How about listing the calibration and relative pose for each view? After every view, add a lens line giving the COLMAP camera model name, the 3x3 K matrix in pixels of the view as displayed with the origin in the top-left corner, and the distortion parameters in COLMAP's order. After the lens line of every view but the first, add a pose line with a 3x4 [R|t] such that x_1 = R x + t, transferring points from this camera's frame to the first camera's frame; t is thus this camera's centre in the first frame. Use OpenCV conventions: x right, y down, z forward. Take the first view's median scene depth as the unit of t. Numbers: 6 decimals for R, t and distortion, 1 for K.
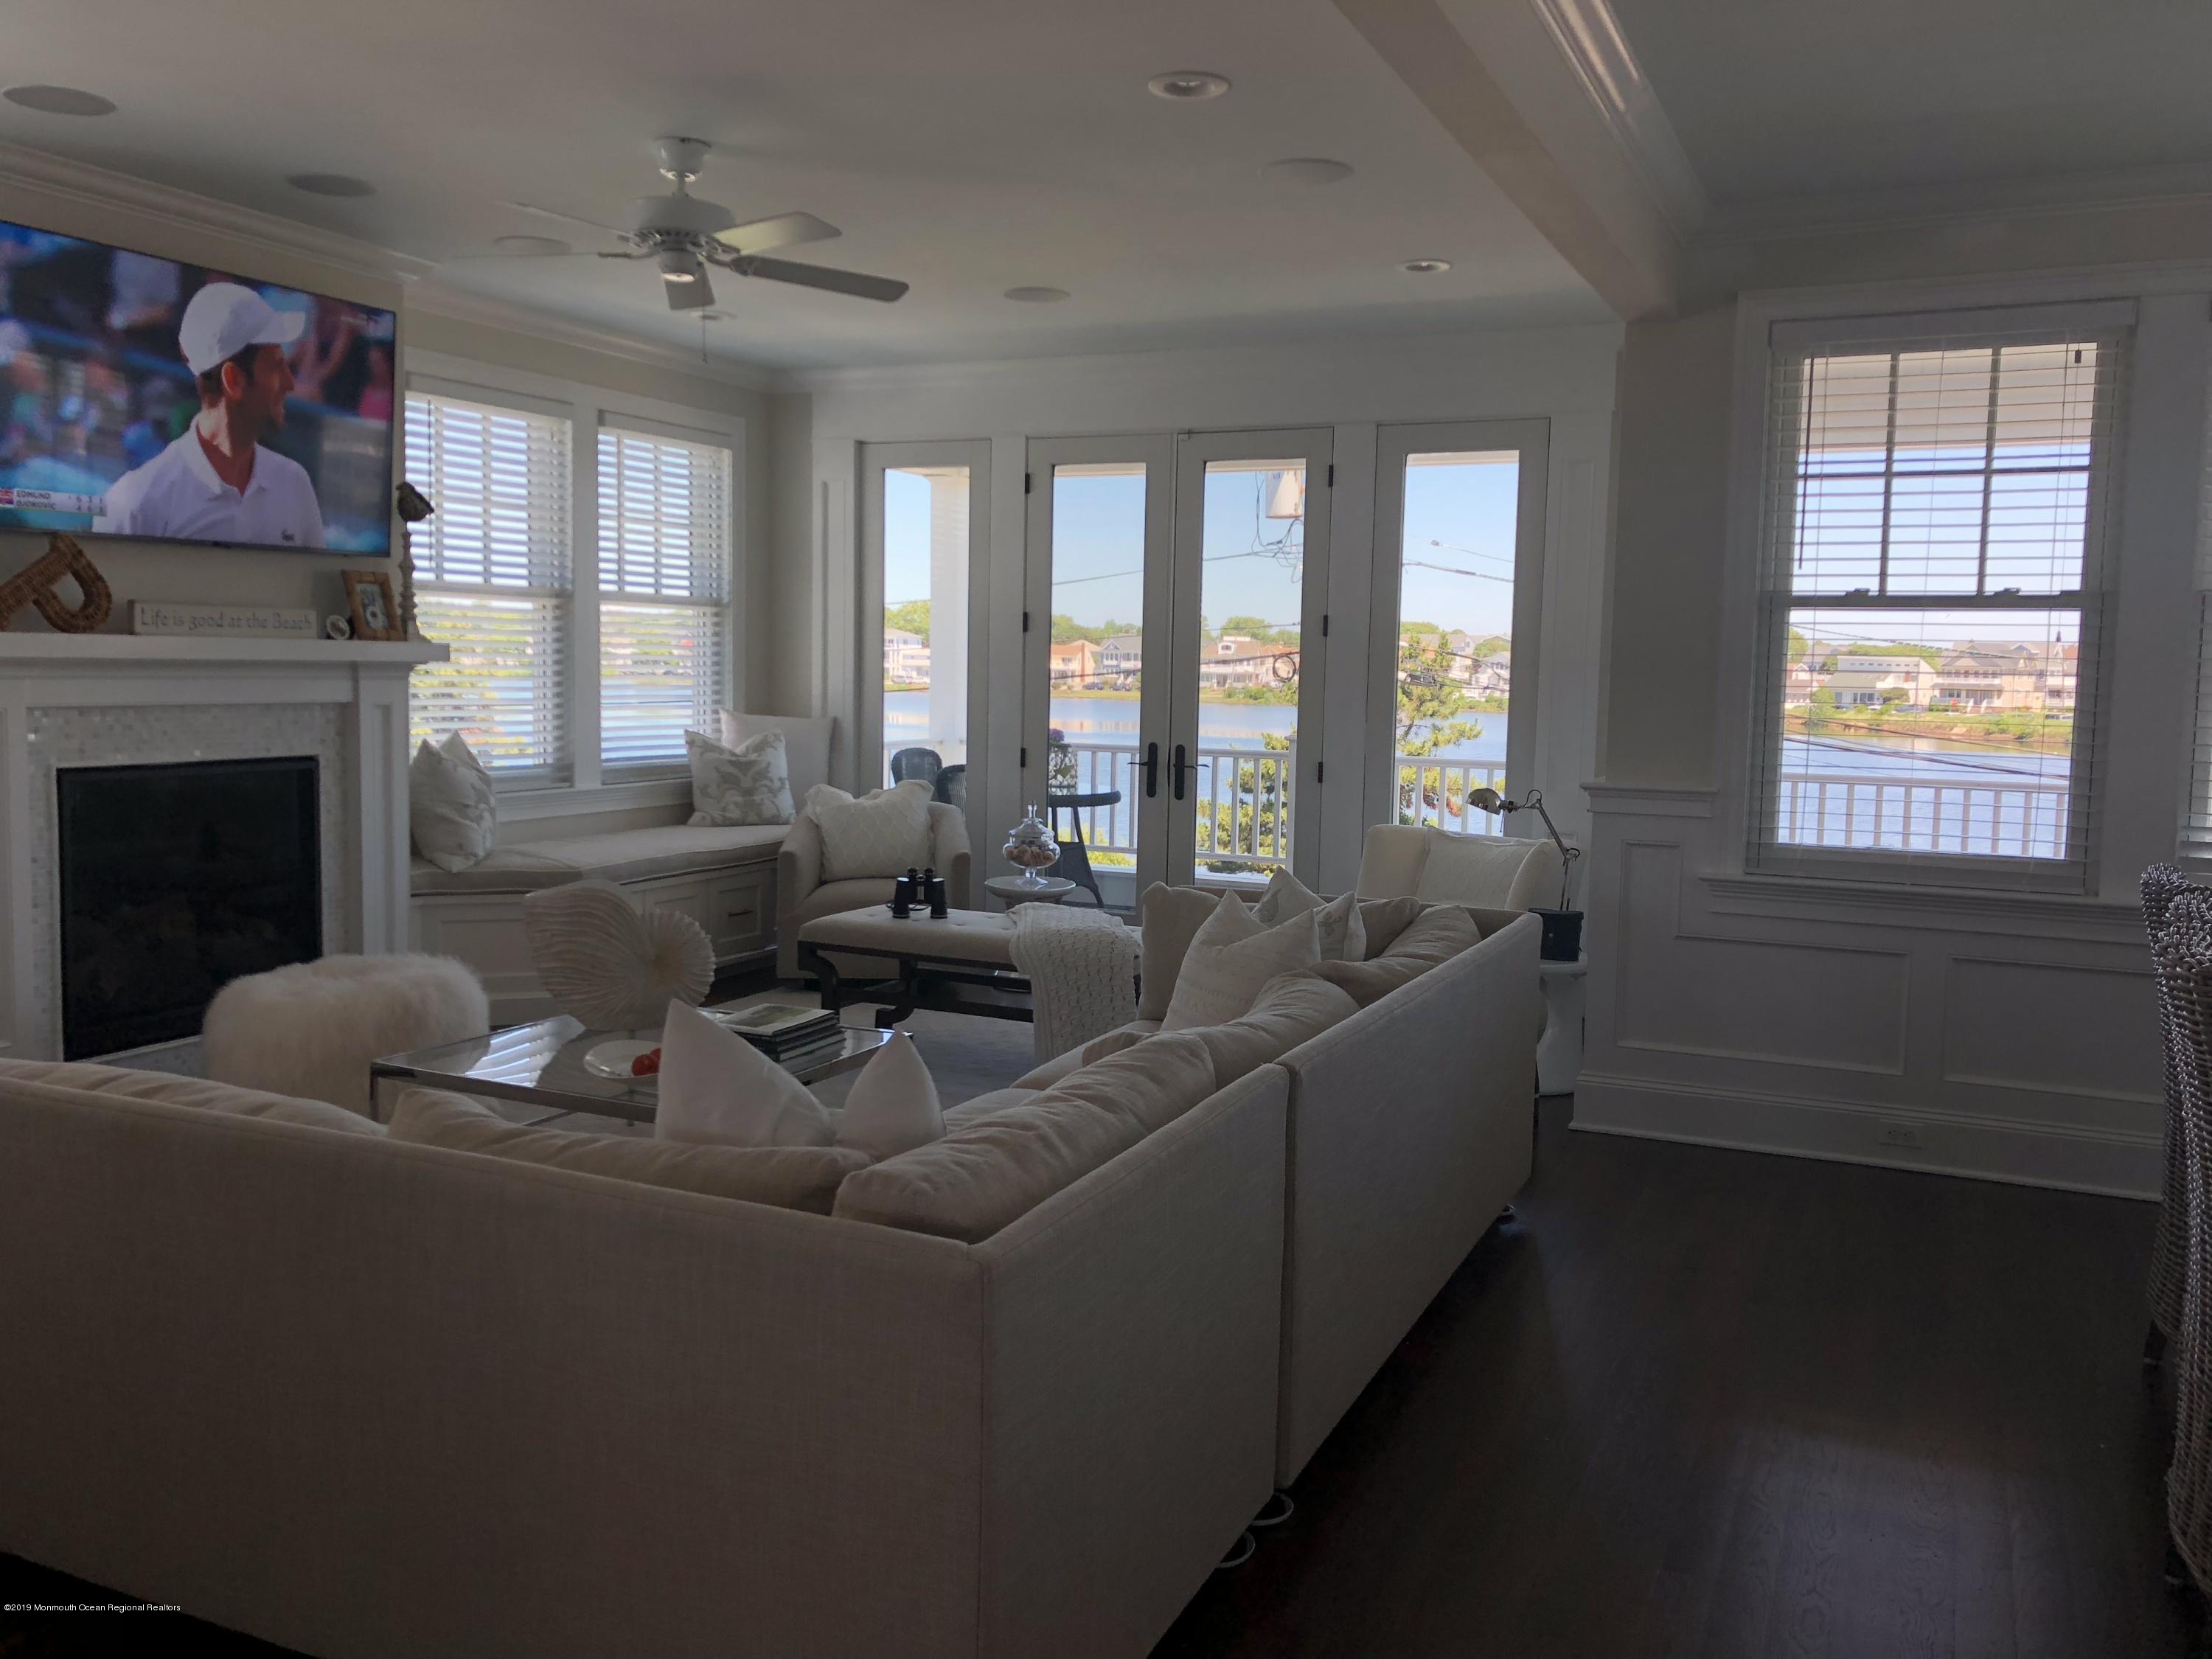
lens RADIAL K [[1796.2, 0, 1107.5], [0, 1796.2, 828.2], [0, 0, 1]] dist [0.037666, 0.000581]
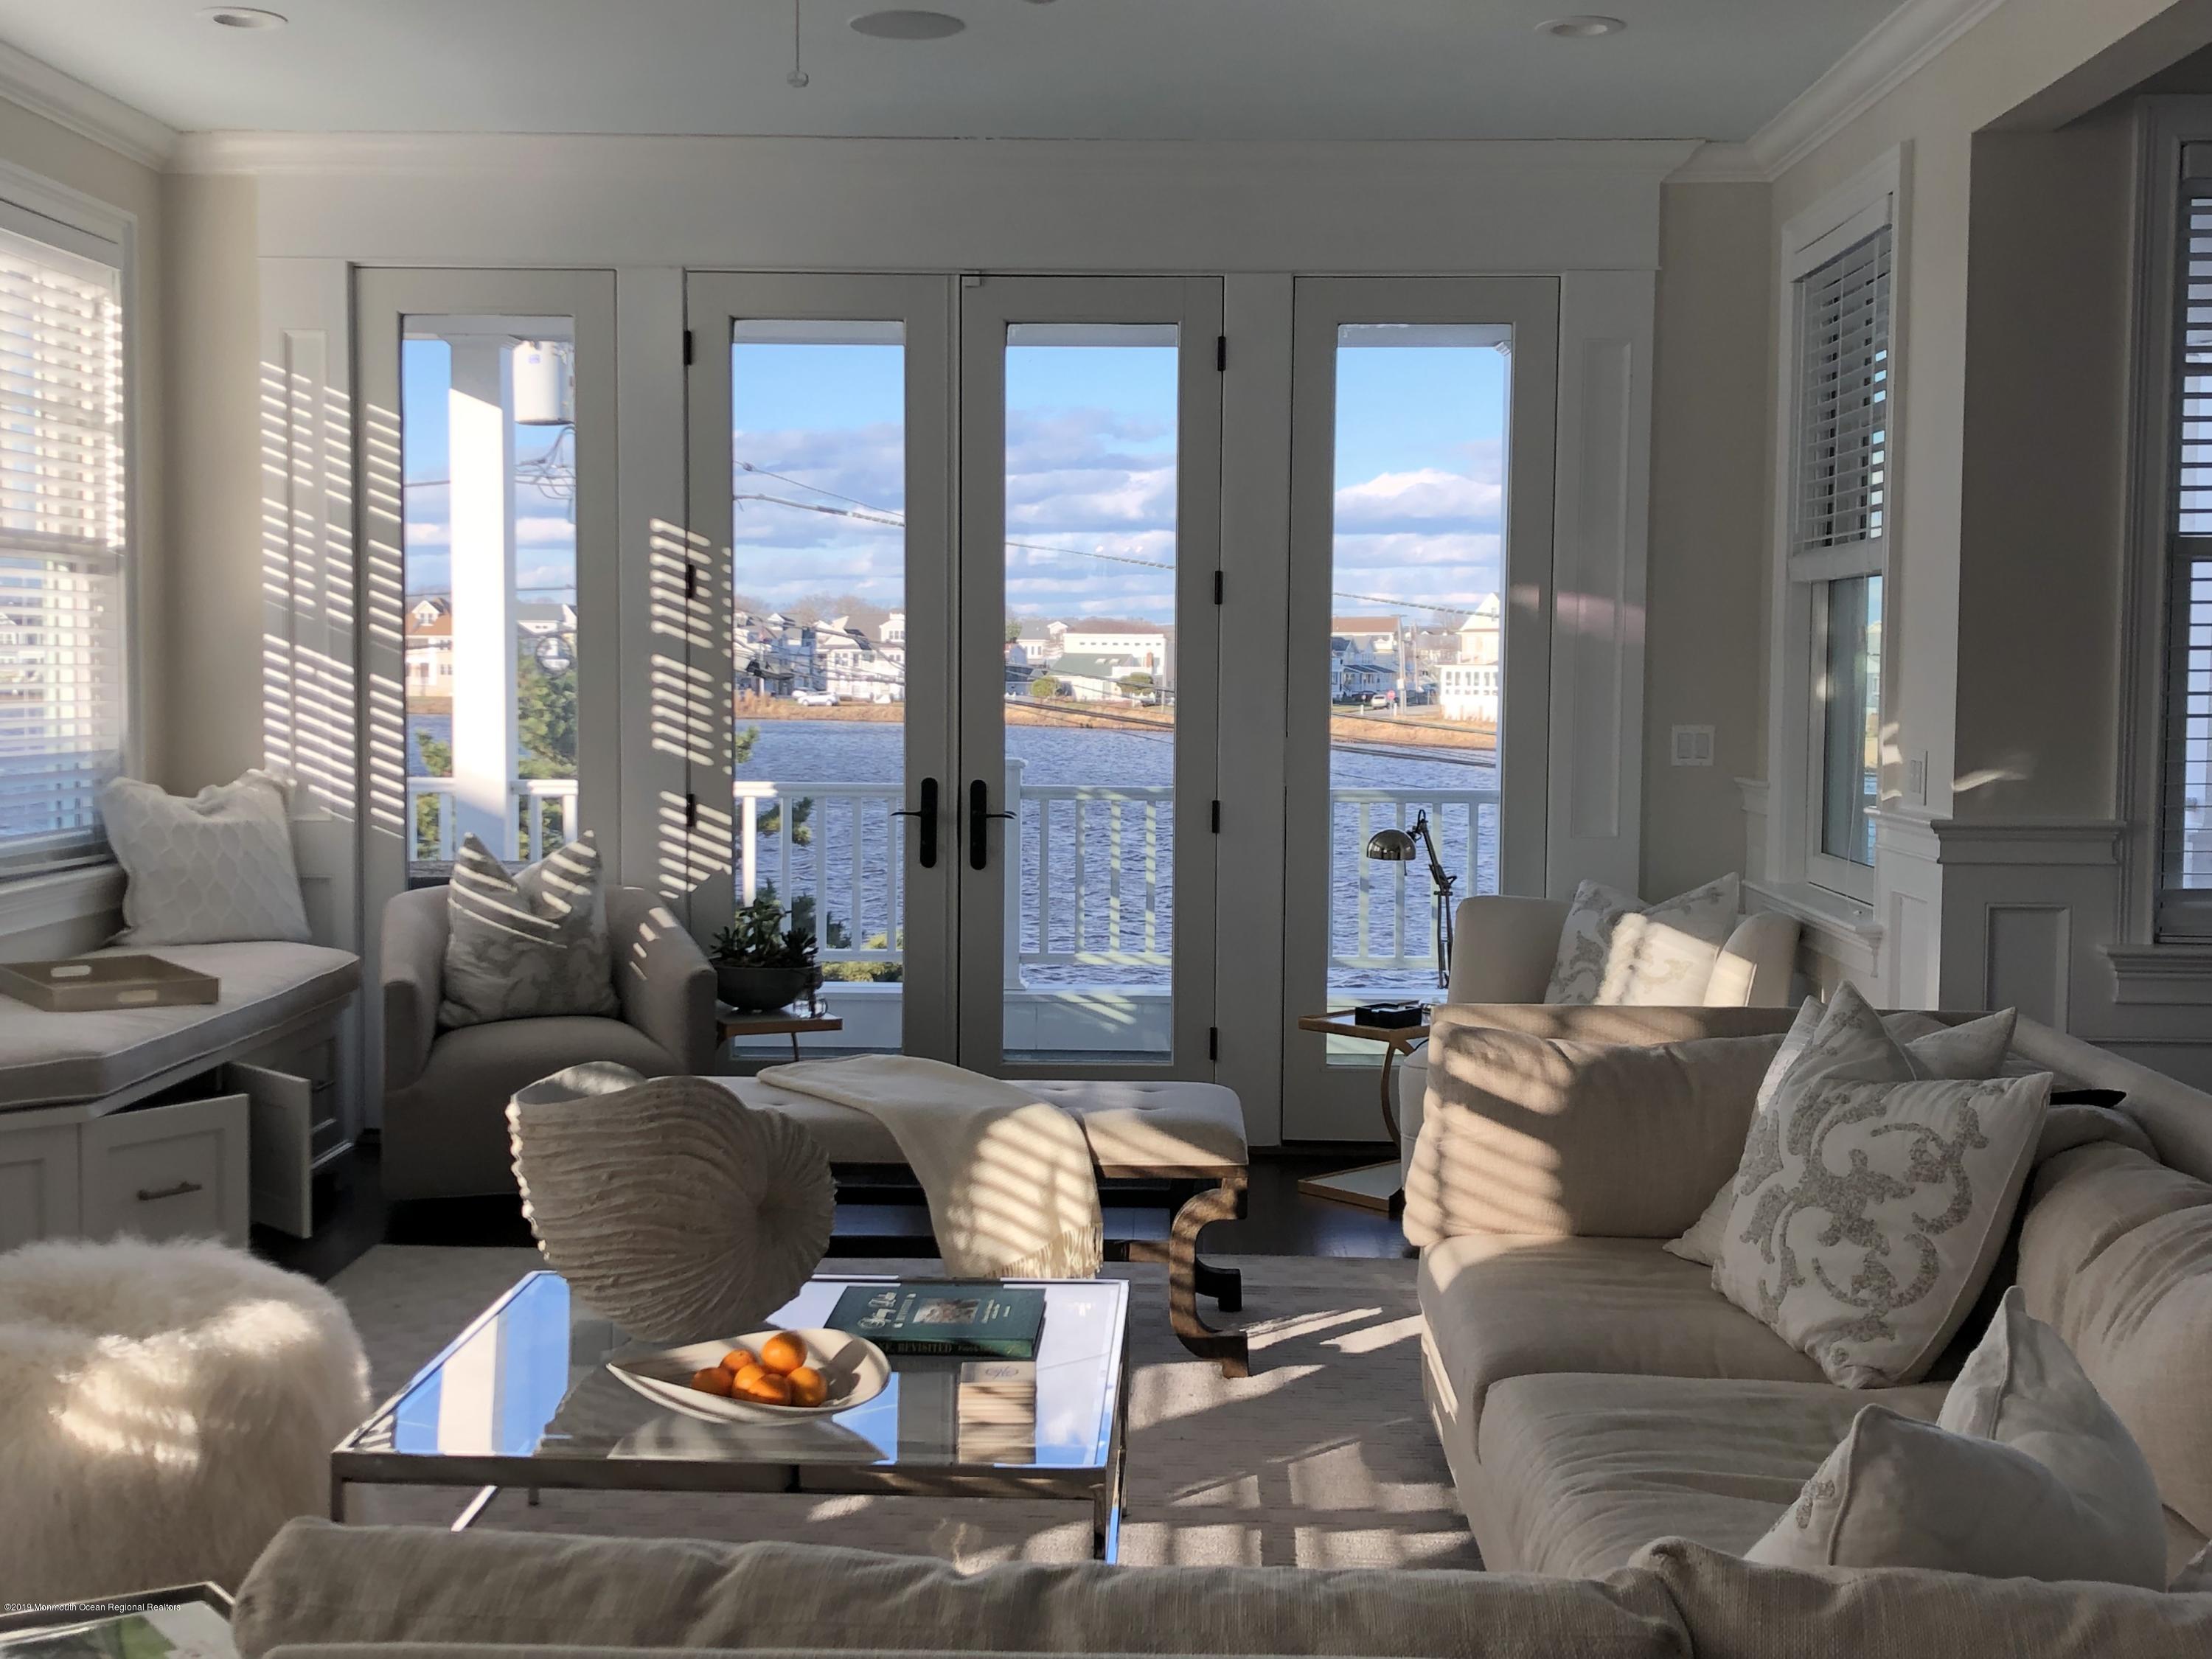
lens RADIAL K [[2730.4, 0, 1104.8], [0, 2730.4, 828.8], [0, 0, 1]] dist [-0.016979, 0.000000]
pose [[0.921279, -0.033009, 0.387499, -0.287372], [0.043046, 0.998924, -0.017249, -0.012507], [-0.386513, 0.032571, 0.921709, 0.128805]]
